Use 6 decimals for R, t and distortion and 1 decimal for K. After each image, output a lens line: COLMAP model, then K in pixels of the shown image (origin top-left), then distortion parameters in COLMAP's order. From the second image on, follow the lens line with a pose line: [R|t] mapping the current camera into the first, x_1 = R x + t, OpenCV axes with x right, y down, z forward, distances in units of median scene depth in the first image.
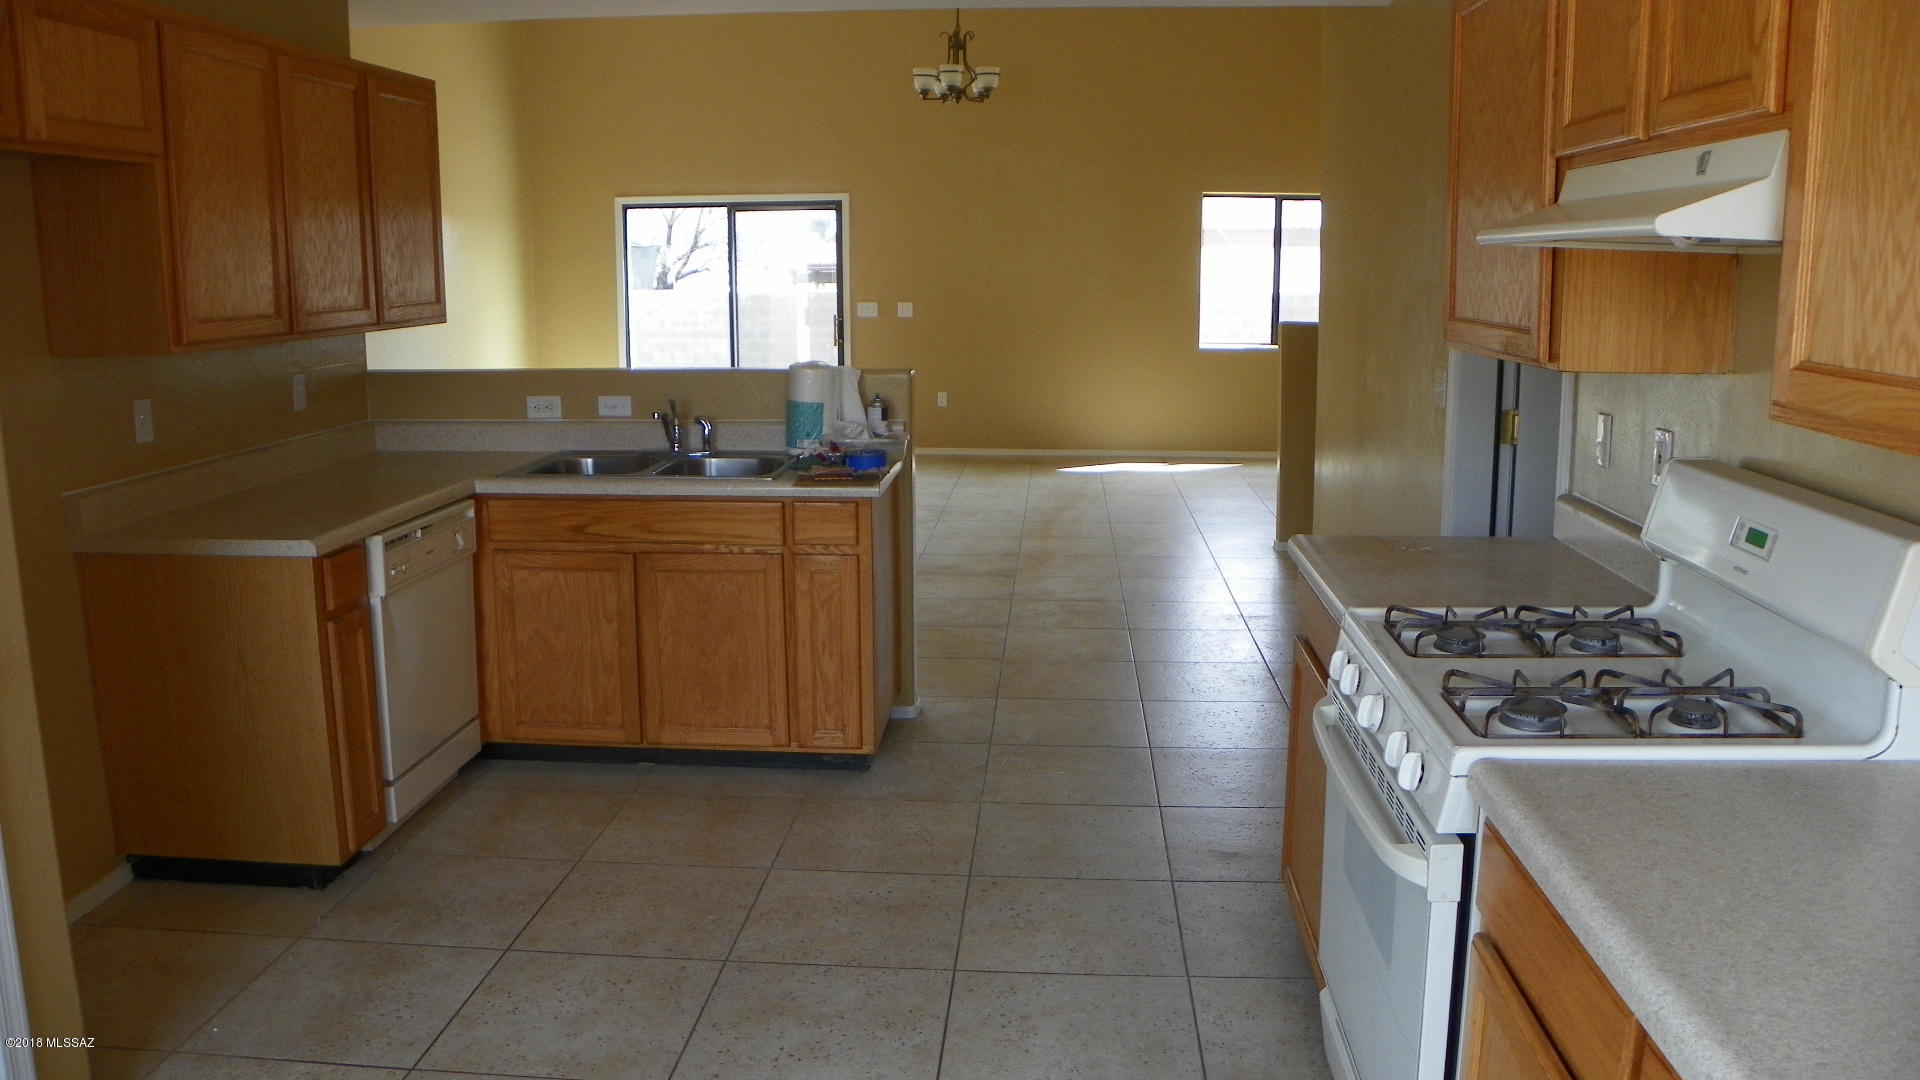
lens RADIAL K [[1444.7, 0, 960.0], [0, 1444.7, 540.0], [0, 0, 1]] dist [-0.160354, 0.095267]
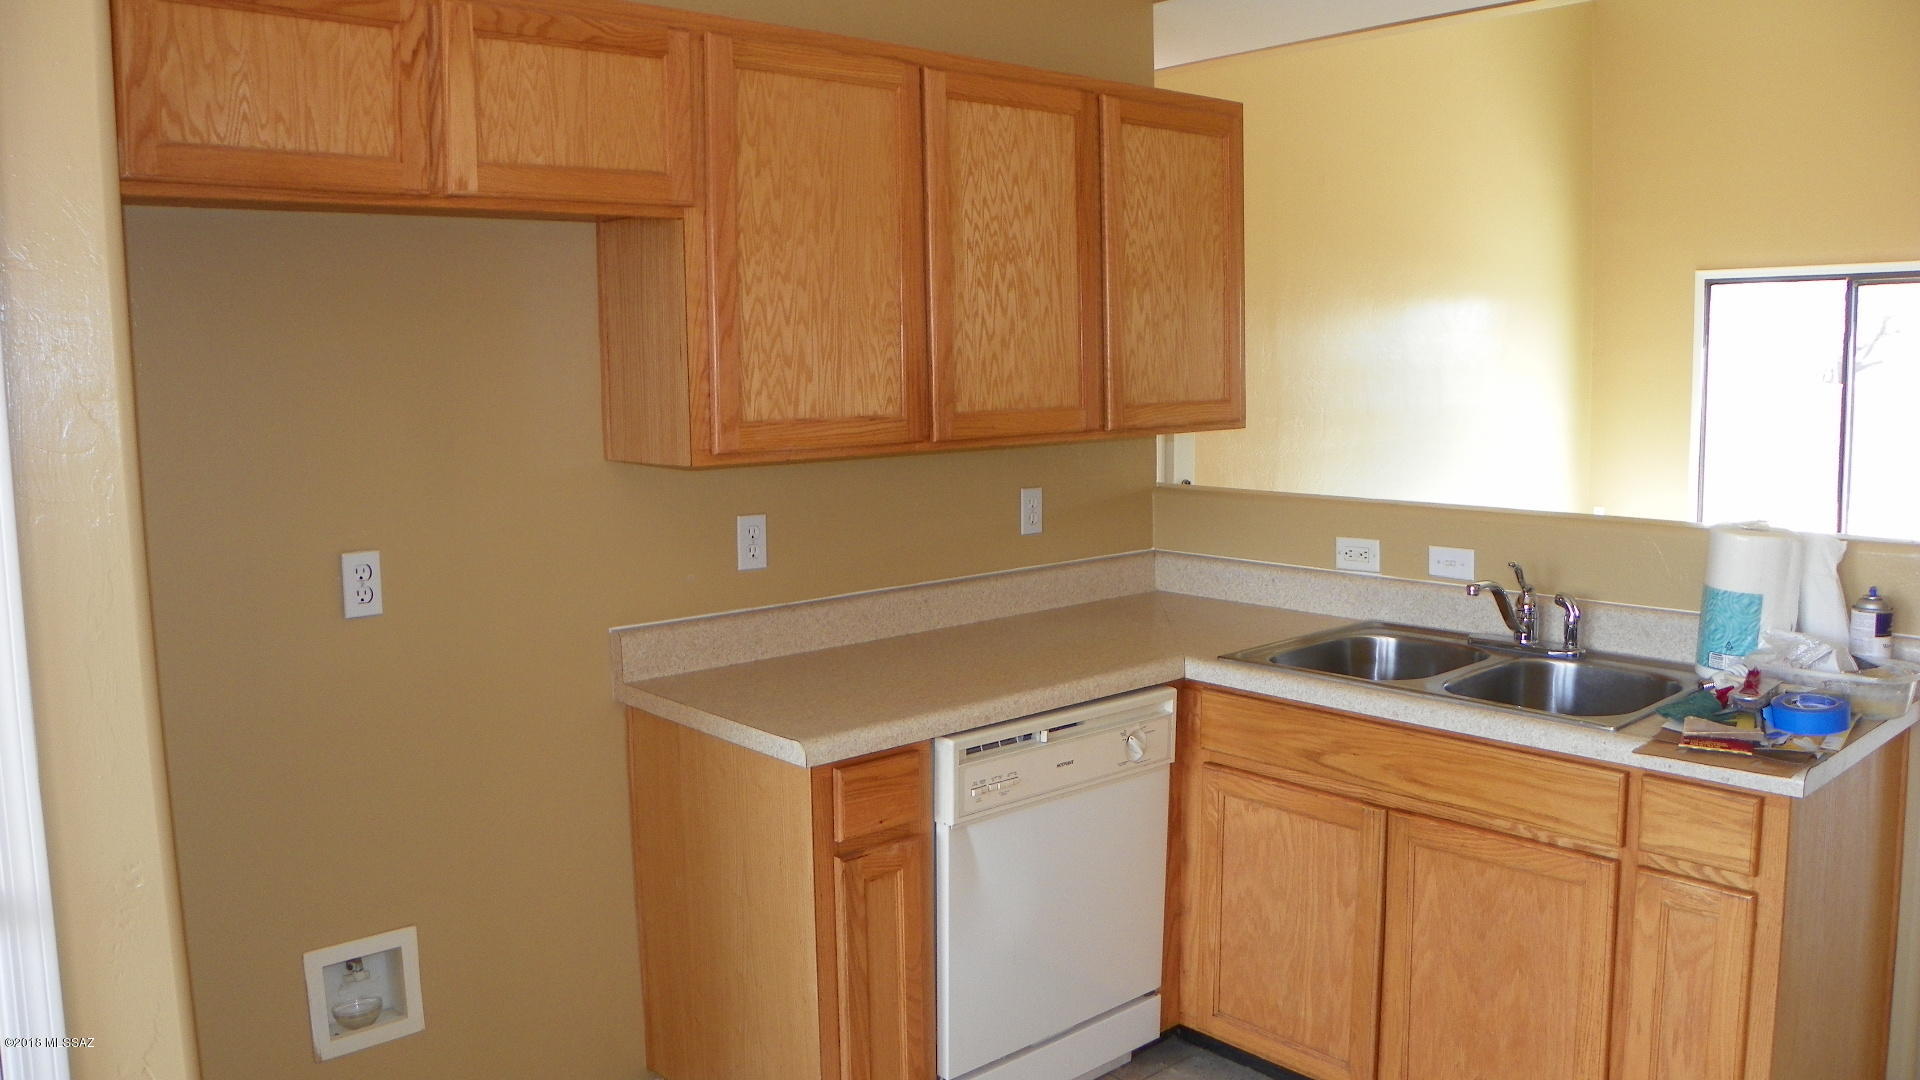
lens RADIAL K [[1444.7, 0, 960.0], [0, 1444.7, 540.0], [0, 0, 1]] dist [-0.160354, 0.095267]
pose [[0.709172, 0.075655, -0.700965, 0.066180], [-0.117538, 0.992999, -0.011740, -0.078100], [0.695169, 0.090715, 0.713099, 0.414202]]
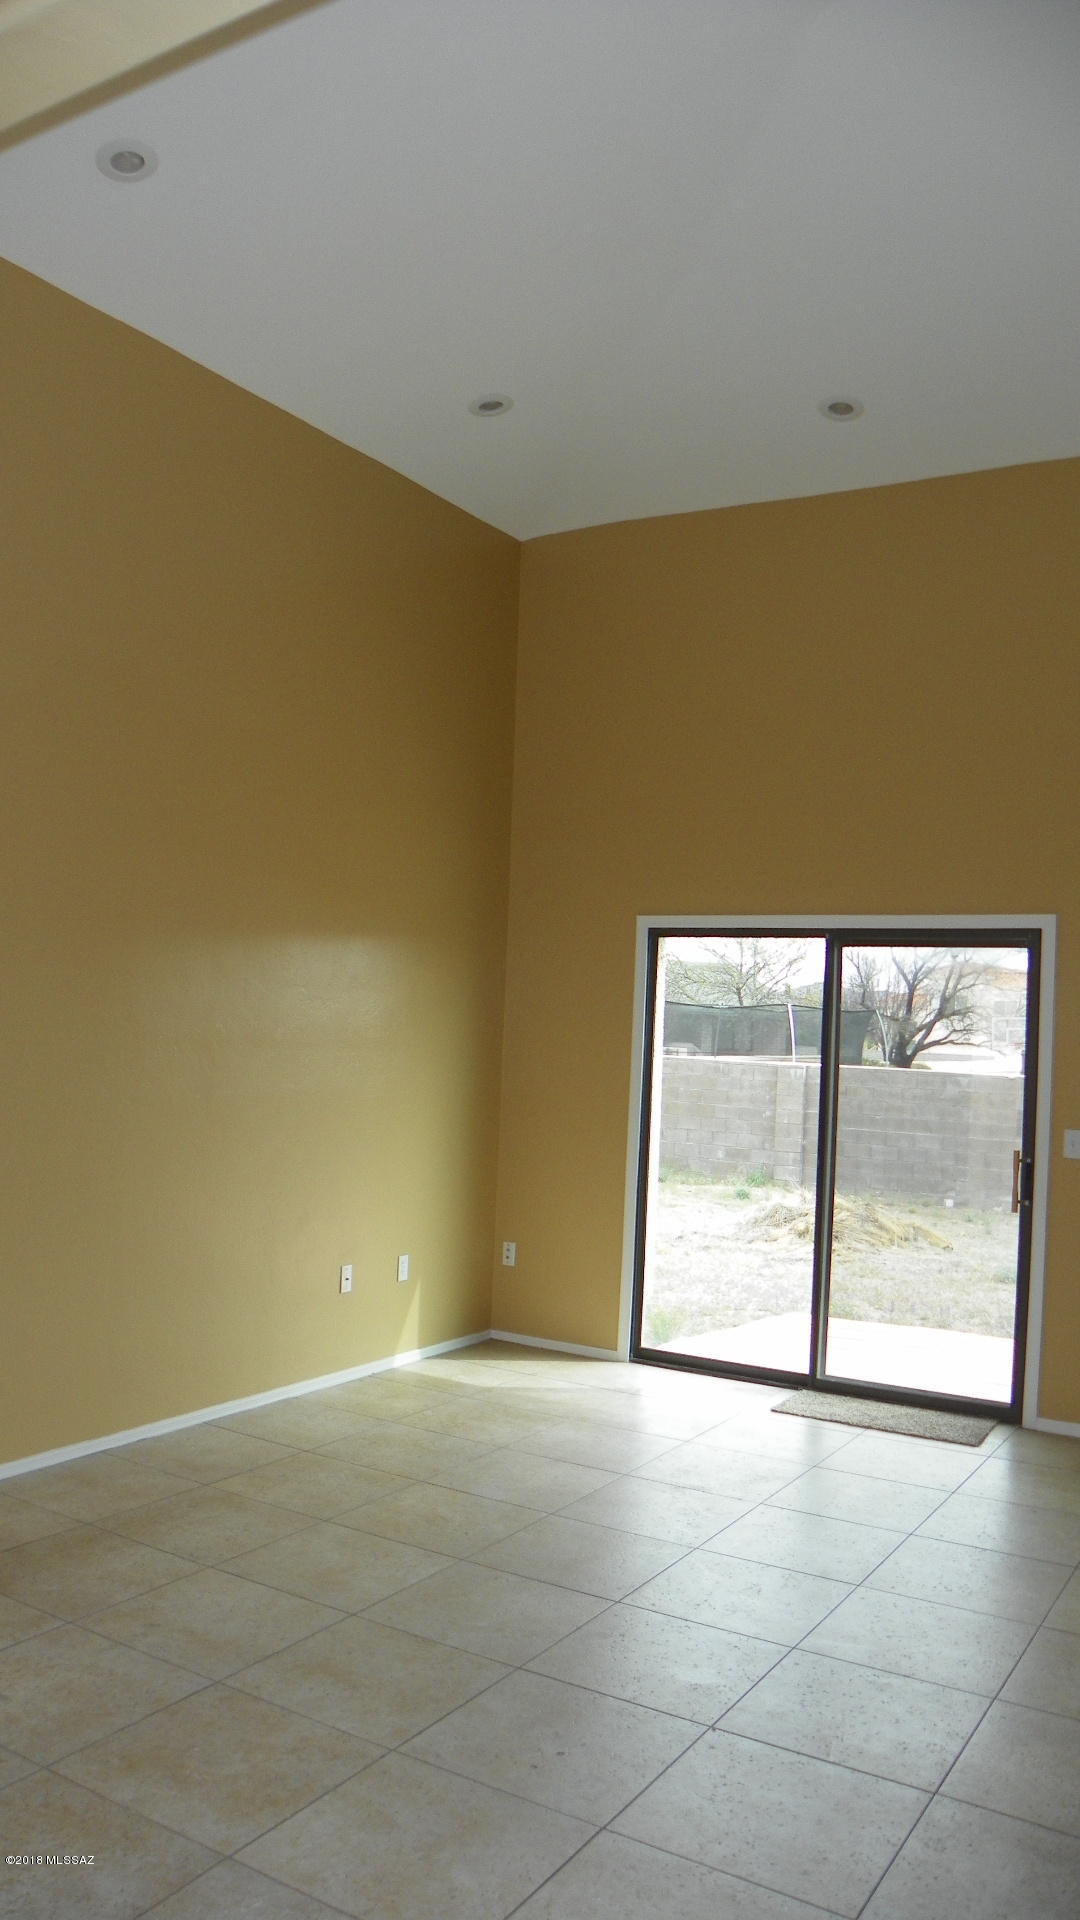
lens RADIAL K [[1444.7, 0, 498.1], [0, 1444.7, 983.4], [0, 0, 1]] dist [-0.160354, 0.095267]
pose [[0.875708, 0.028433, -0.482004, -0.023160], [-0.134268, 0.973231, -0.186529, -0.256366], [0.463798, 0.228062, 0.856084, 1.259626]]
